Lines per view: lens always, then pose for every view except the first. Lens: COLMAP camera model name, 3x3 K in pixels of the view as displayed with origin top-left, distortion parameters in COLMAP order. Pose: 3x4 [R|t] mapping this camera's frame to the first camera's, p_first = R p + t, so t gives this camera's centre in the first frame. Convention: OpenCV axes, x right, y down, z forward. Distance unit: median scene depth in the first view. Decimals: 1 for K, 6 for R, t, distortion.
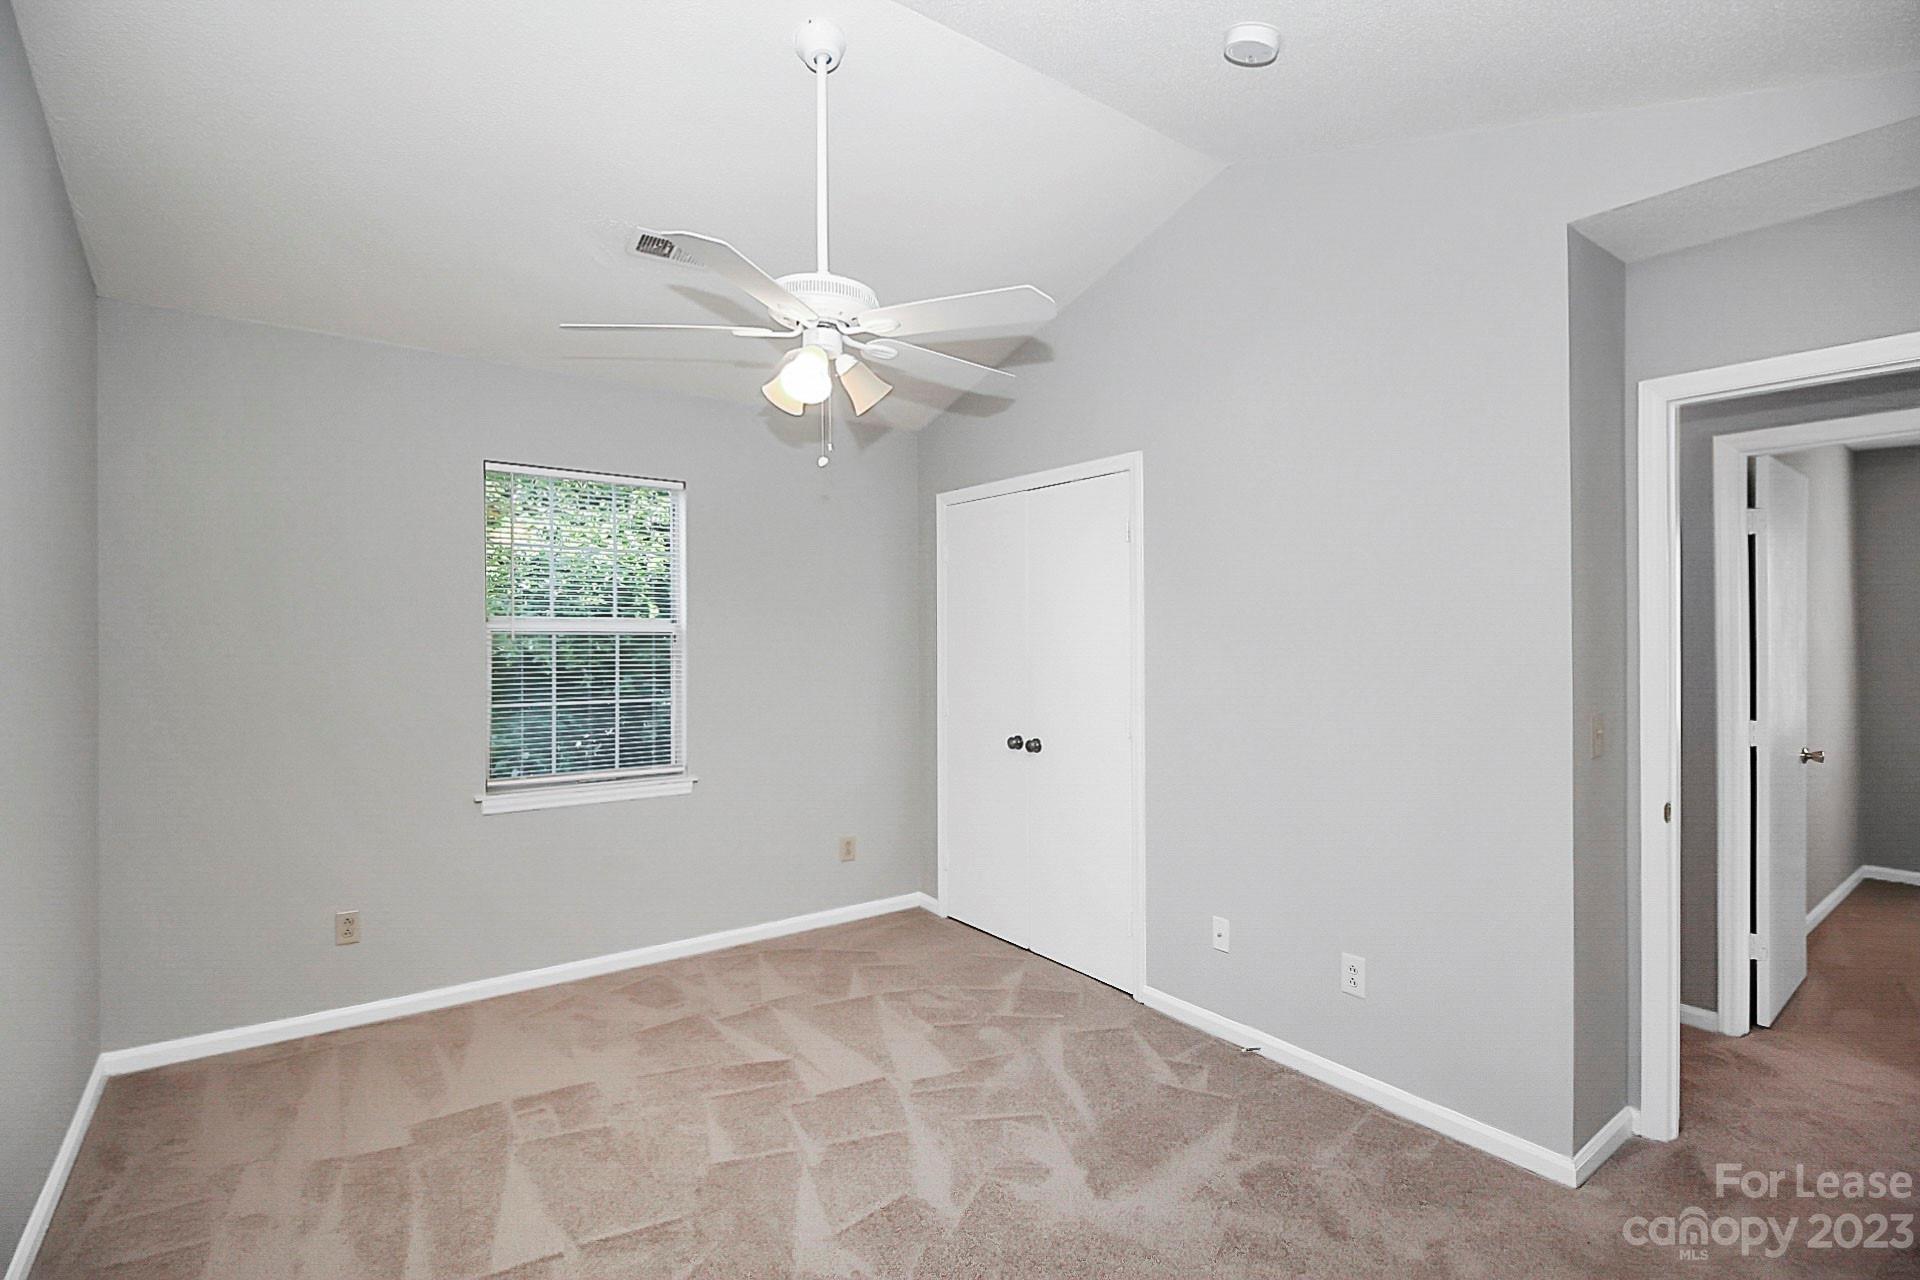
lens RADIAL K [[897.2, 0, 970.5], [0, 897.2, 634.9], [0, 0, 1]] dist [0.002087, -0.012051]
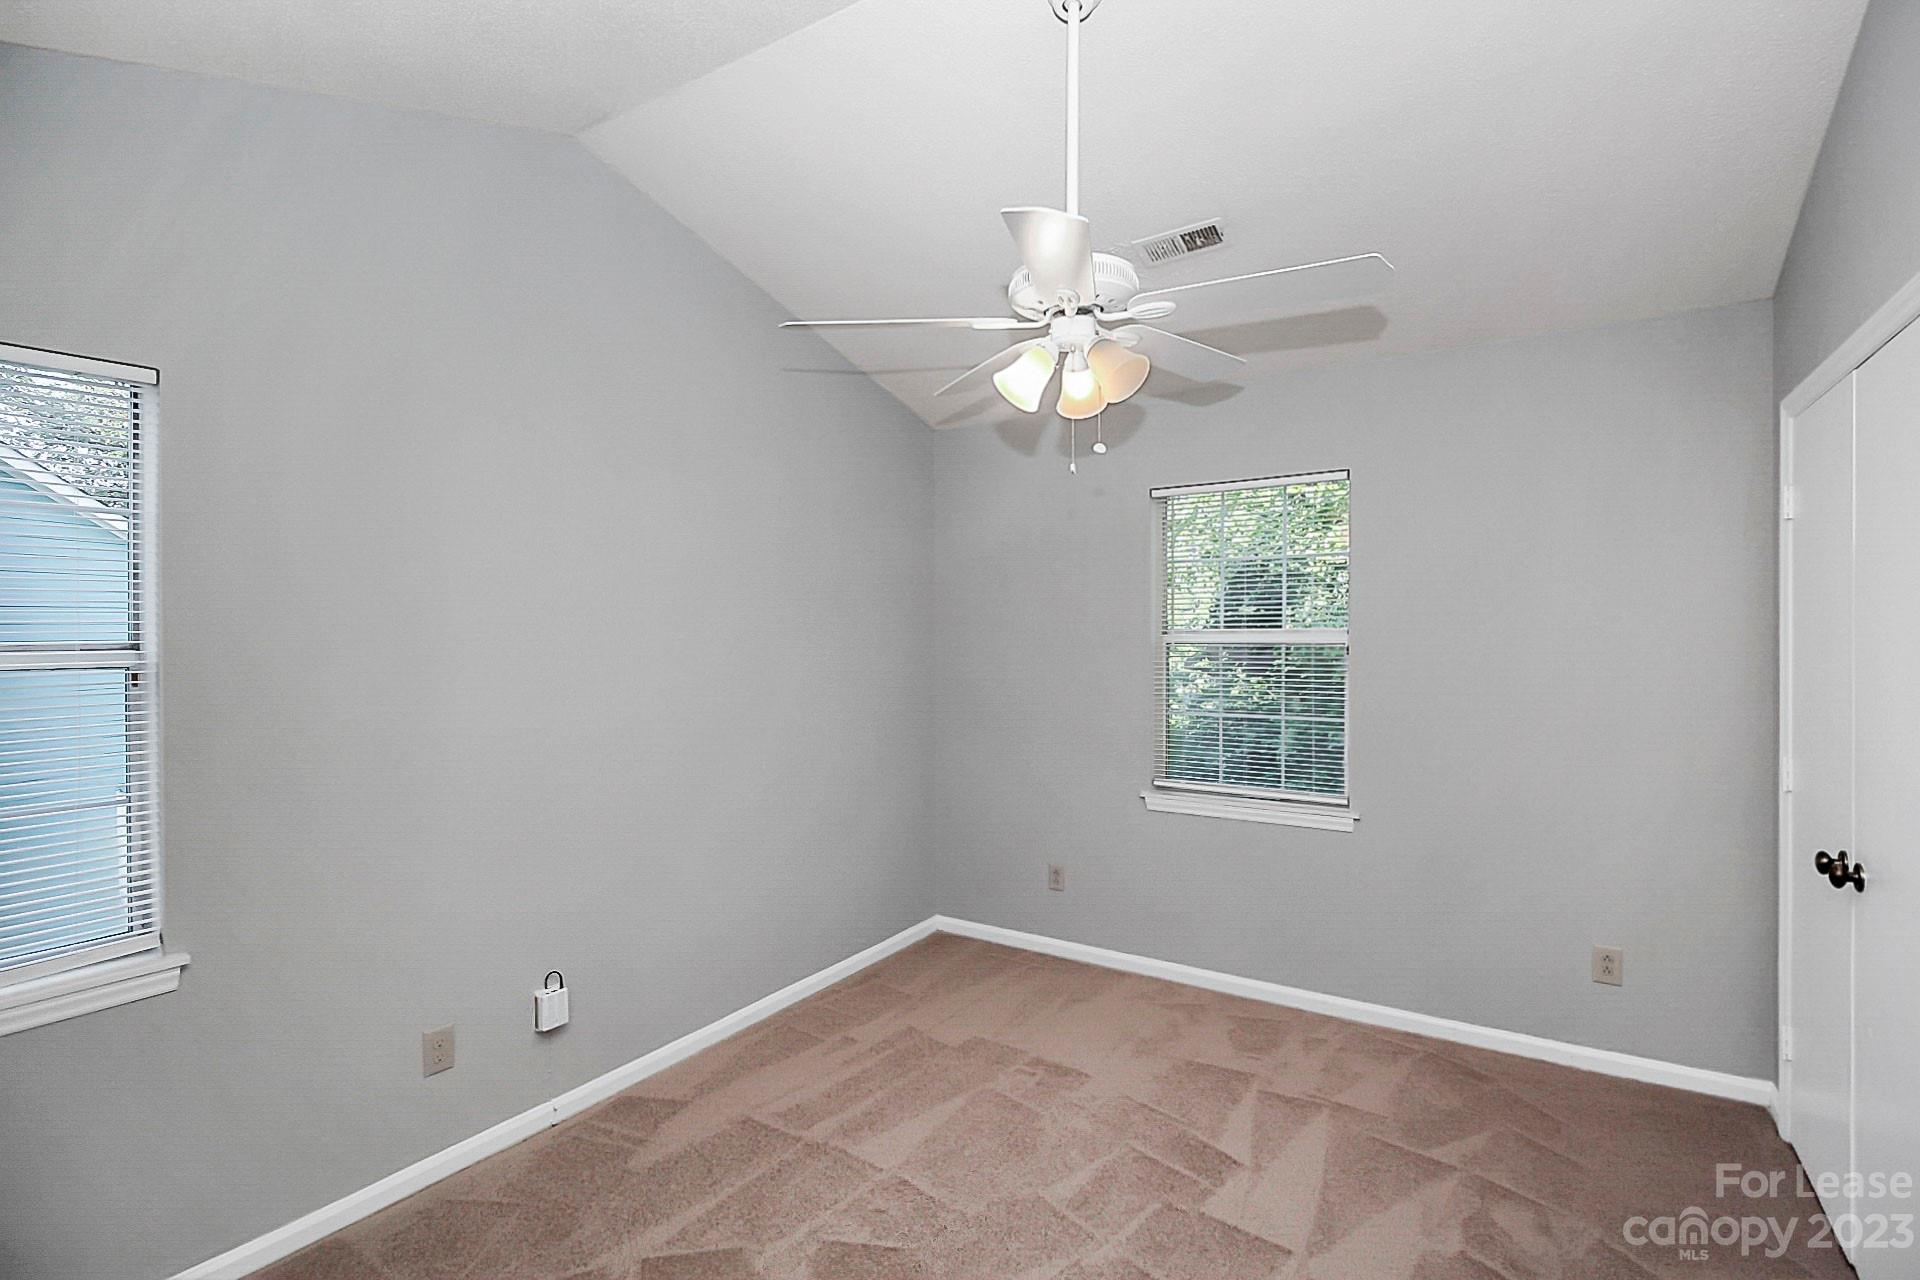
lens RADIAL K [[897.2, 0, 970.5], [0, 897.2, 634.9], [0, 0, 1]] dist [0.002087, -0.012051]
pose [[0.339114, -0.003889, -0.940737, 0.439122], [0.006407, 0.999978, -0.001824, -0.014729], [0.940723, -0.005409, 0.339132, 0.431740]]
